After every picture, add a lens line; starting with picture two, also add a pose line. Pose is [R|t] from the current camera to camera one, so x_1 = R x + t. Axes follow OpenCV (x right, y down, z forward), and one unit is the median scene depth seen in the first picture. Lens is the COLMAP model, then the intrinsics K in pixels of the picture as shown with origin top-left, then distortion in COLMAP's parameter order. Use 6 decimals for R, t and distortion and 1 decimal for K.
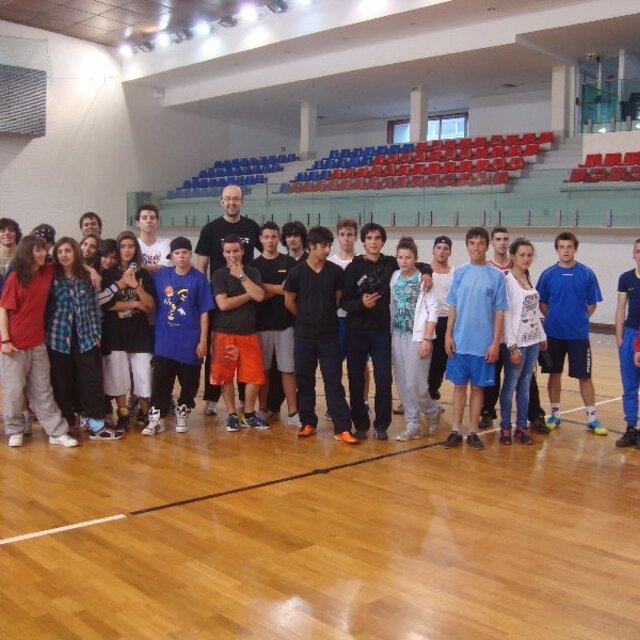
lens RADIAL K [[859.0, 0, 320.0], [0, 859.0, 320.0], [0, 0, 1]] dist [-0.009407, -0.004665]
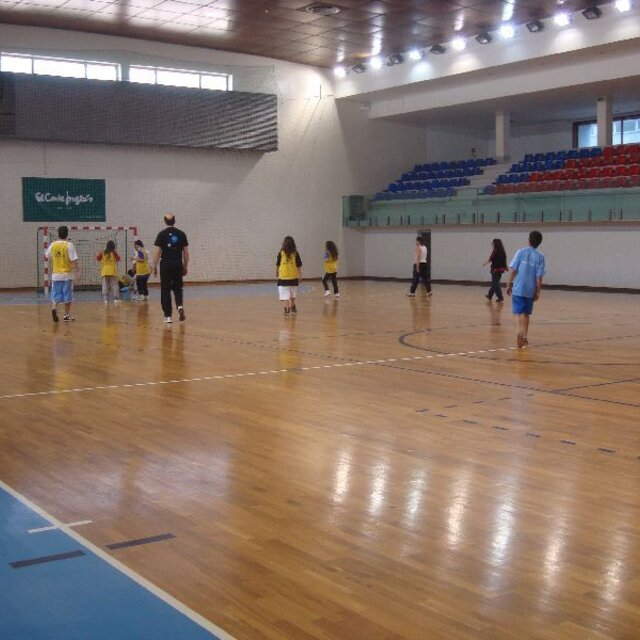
lens RADIAL K [[996.6, 0, 320.2], [0, 996.6, 362.2], [0, 0, 1]] dist [-0.119951, -0.110354]
pose [[0.988398, -0.006972, -0.151729, -0.059944], [0.011694, 0.999474, 0.030249, 0.031965], [0.151438, -0.031673, 0.987959, -0.323524]]
